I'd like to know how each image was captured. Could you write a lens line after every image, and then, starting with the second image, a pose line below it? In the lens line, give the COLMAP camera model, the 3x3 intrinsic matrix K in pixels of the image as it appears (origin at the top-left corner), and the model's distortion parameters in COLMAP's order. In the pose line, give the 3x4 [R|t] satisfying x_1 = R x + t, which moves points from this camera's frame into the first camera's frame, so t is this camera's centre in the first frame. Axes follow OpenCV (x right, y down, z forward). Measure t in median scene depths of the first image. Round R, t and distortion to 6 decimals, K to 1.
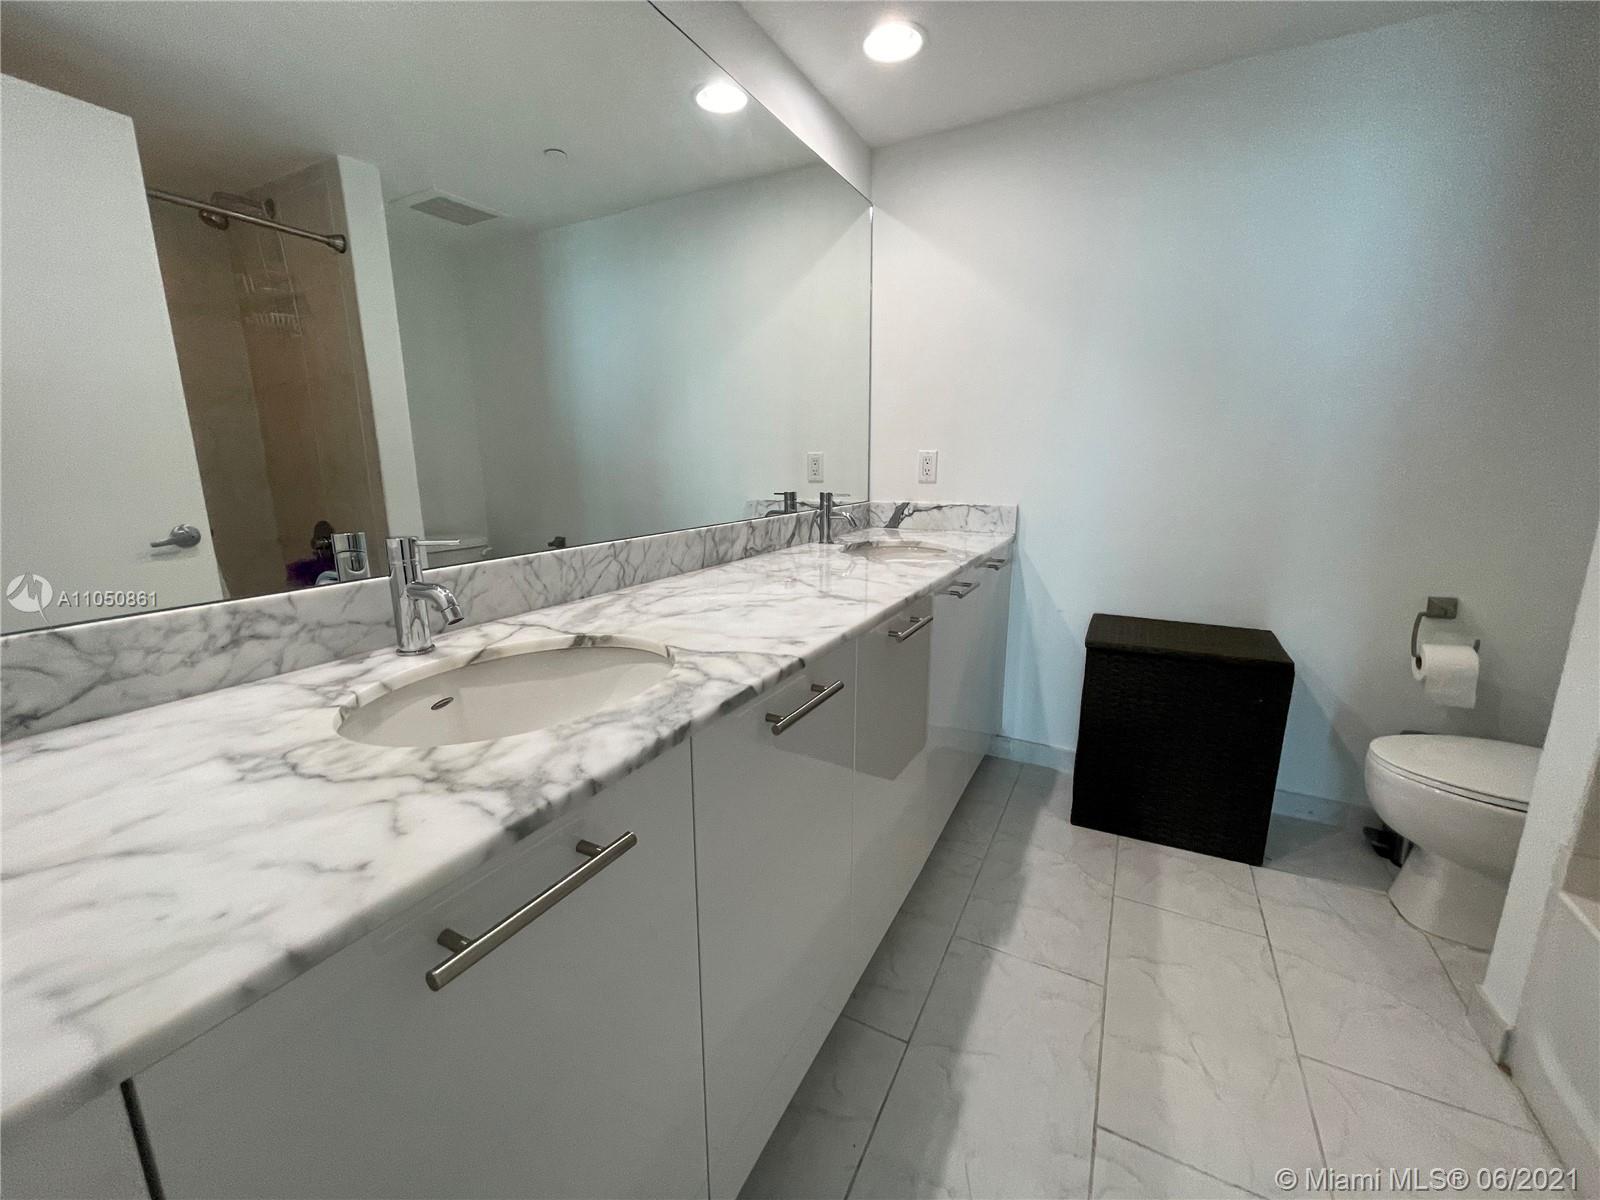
lens RADIAL K [[641.1, 0, 802.5], [0, 641.1, 597.5], [0, 0, 1]] dist [-0.004353, 0.000303]
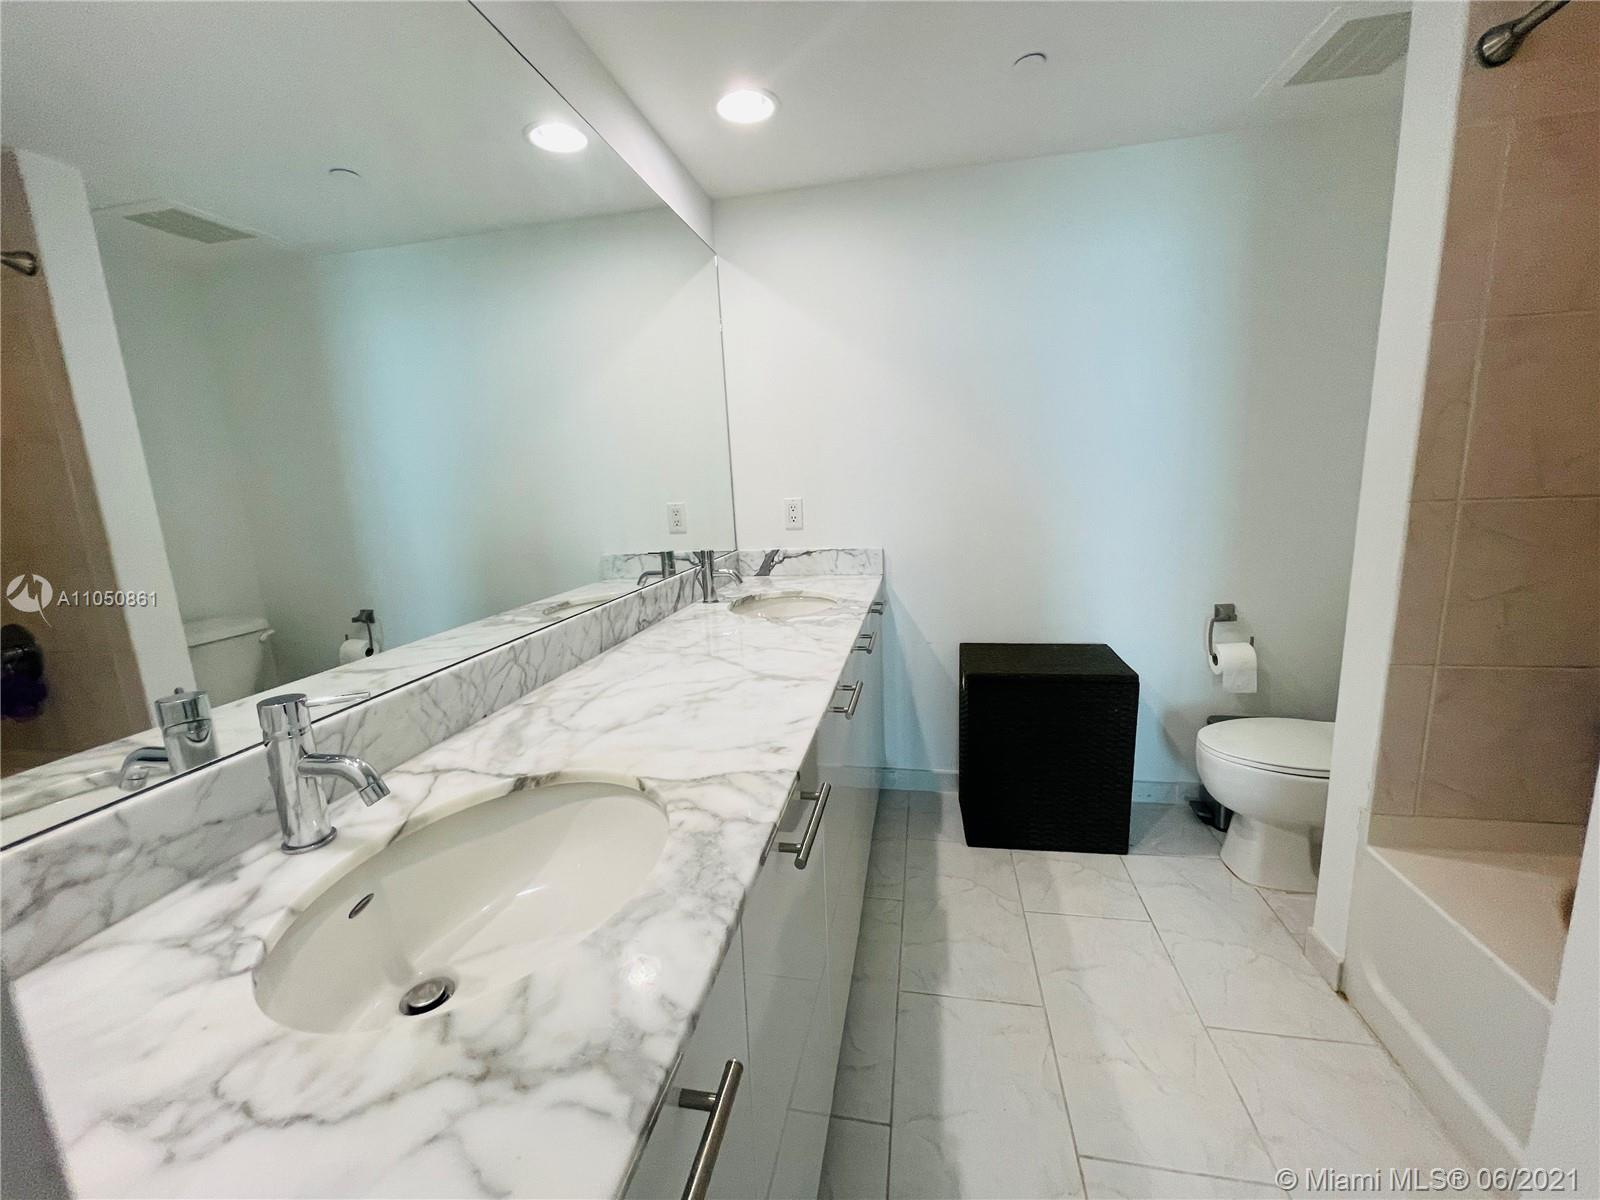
lens RADIAL K [[641.1, 0, 801.3], [0, 641.1, 596.5], [0, 0, 1]] dist [-0.004353, 0.000303]
pose [[0.955014, -0.088089, 0.283176, -0.149077], [0.097959, 0.994972, -0.020856, -0.085718], [-0.279915, 0.047657, 0.958841, 0.059107]]
